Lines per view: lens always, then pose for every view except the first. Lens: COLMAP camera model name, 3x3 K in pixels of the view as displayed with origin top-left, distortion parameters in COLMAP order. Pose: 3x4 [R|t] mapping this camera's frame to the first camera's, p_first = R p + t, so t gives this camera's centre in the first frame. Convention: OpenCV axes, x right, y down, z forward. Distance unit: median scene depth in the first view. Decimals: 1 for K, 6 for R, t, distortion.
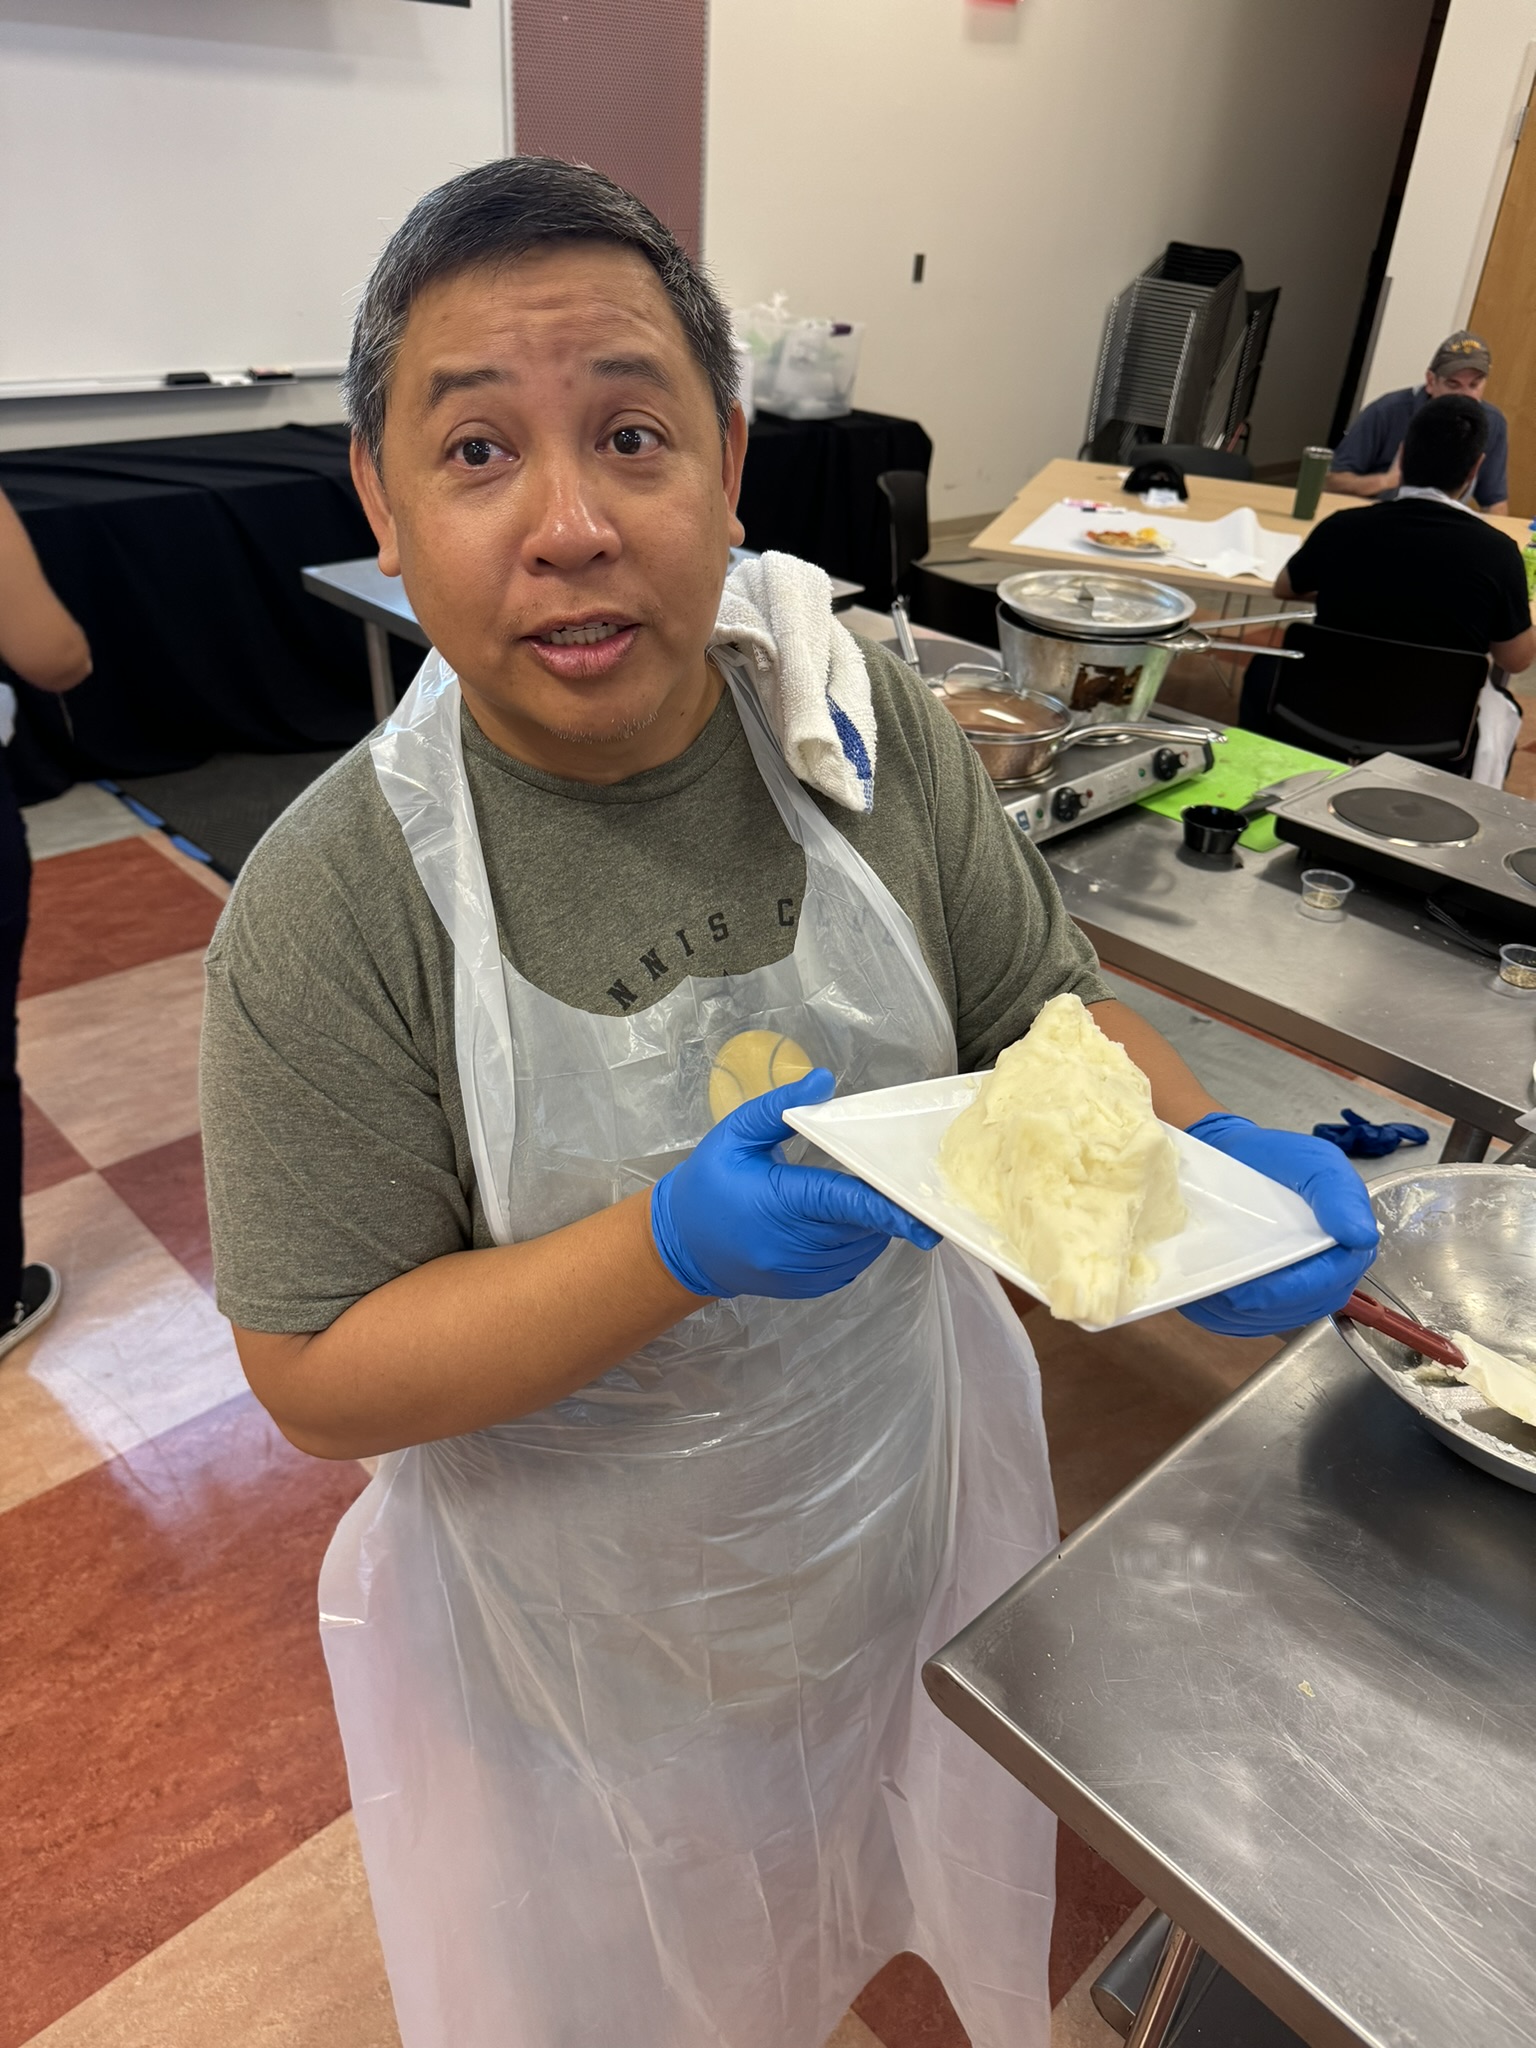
lens RADIAL K [[1511.3, 0, 770.4], [0, 1511.3, 1030.4], [0, 0, 1]] dist [-0.026530, 0.015970]
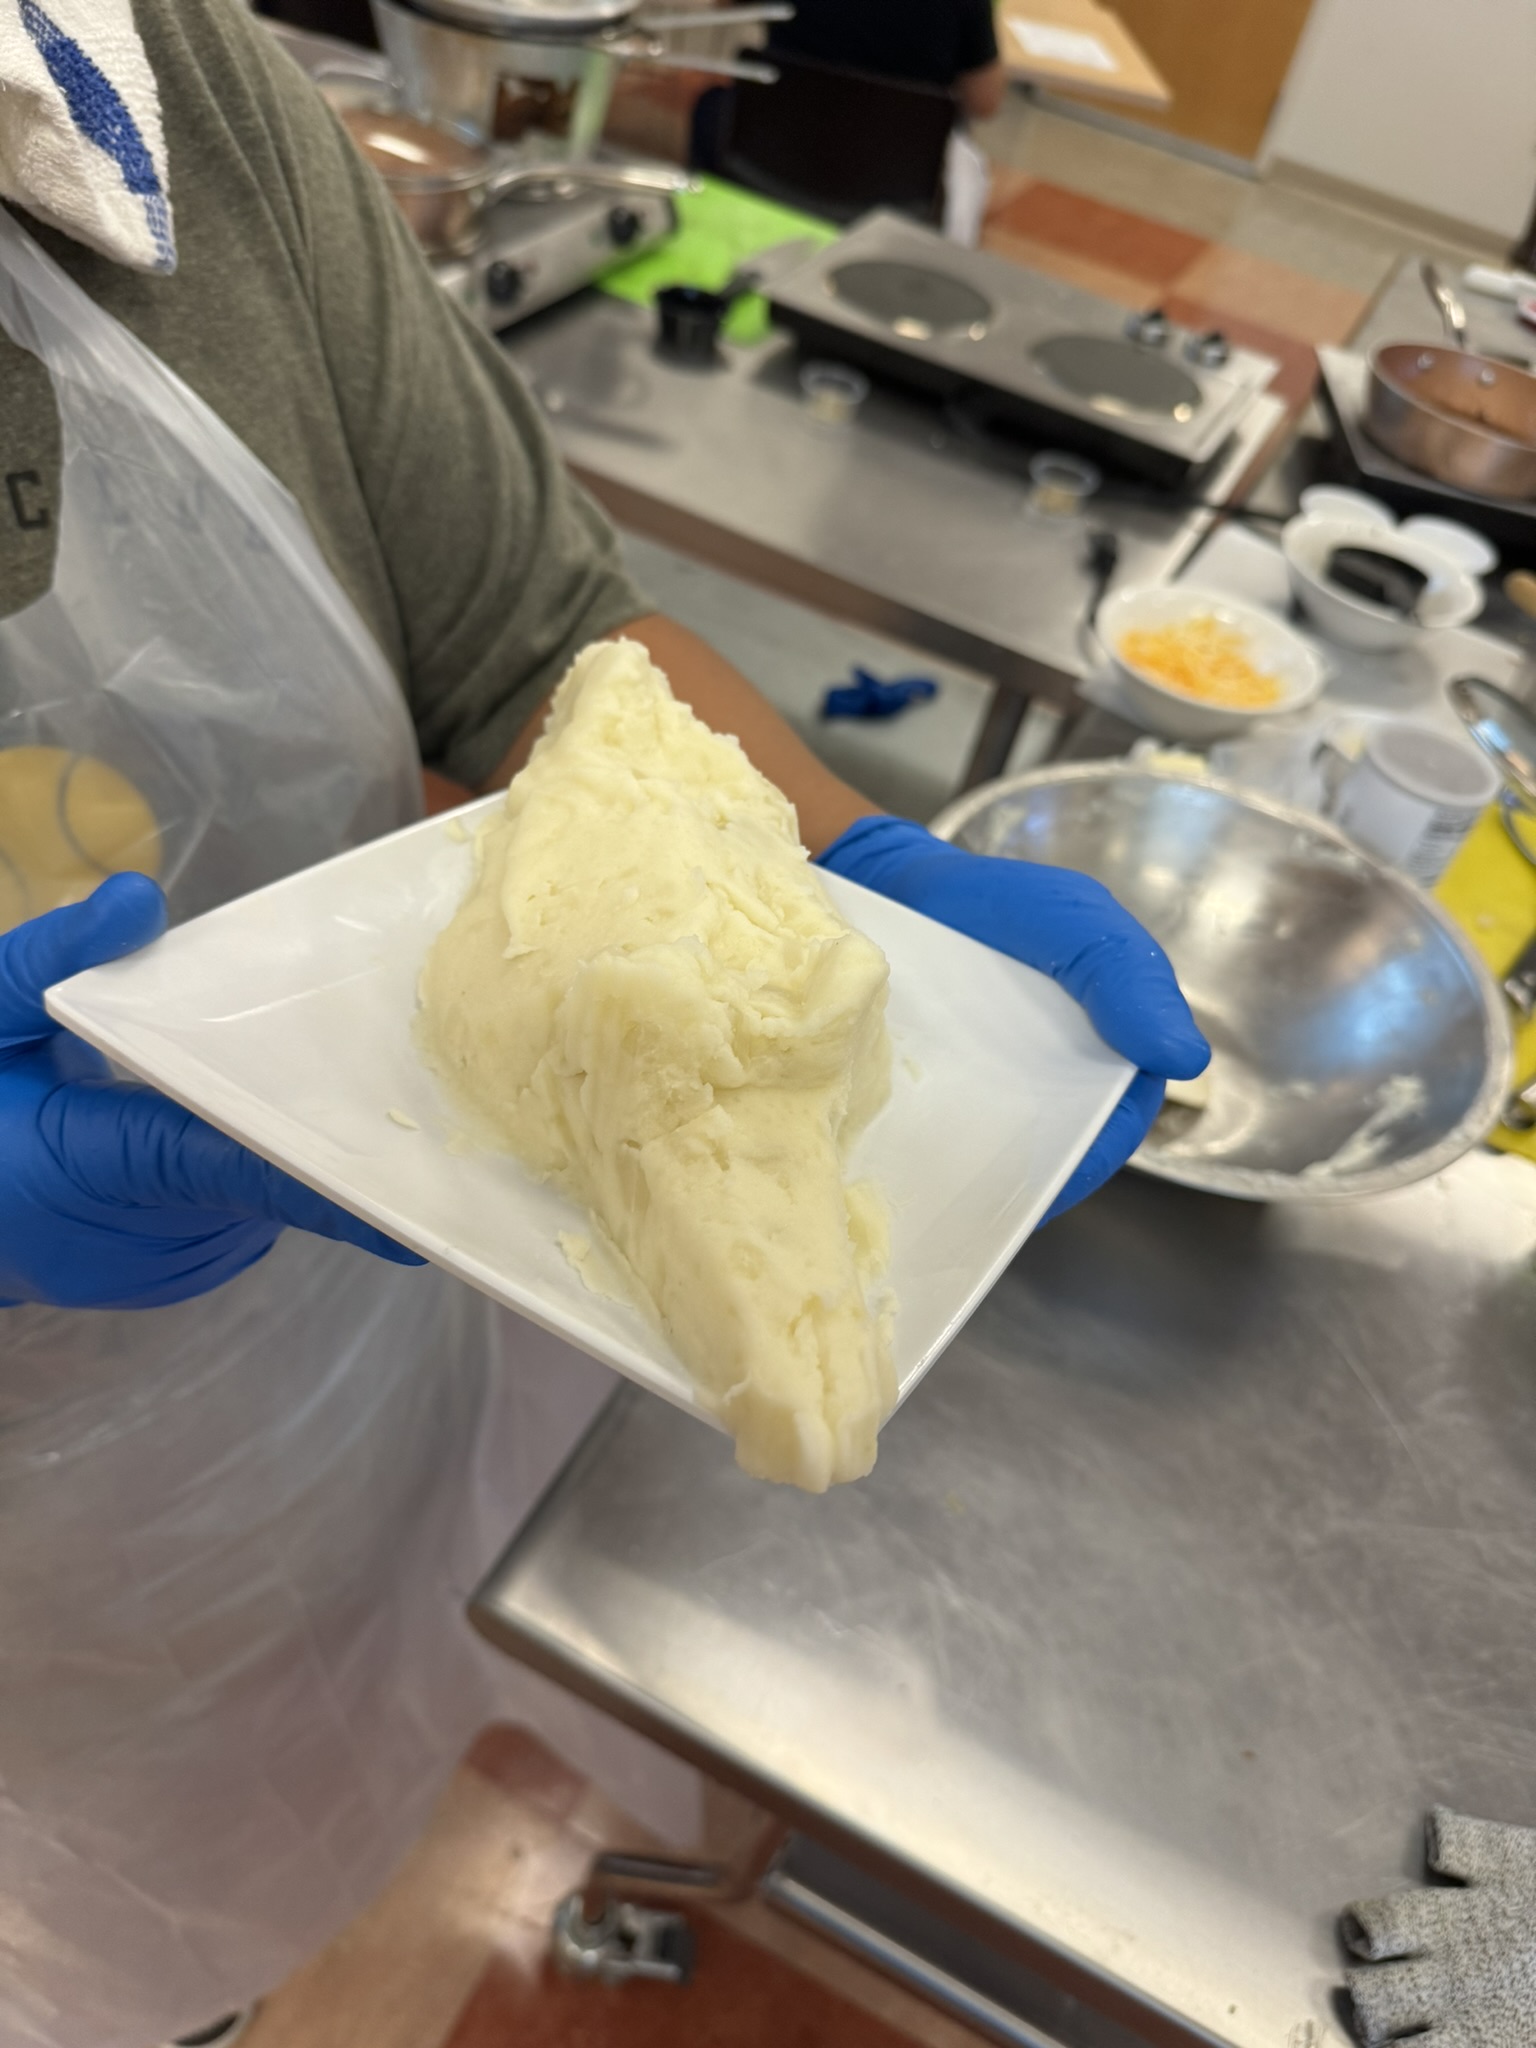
lens RADIAL K [[1511.3, 0, 783.6], [0, 1511.3, 1009.0], [0, 0, 1]] dist [-0.026530, 0.015970]
pose [[0.929420, -0.167112, 0.329016, 0.048059], [0.064790, 0.951634, 0.300326, -0.048785], [-0.363291, -0.257812, 0.895295, 0.411666]]
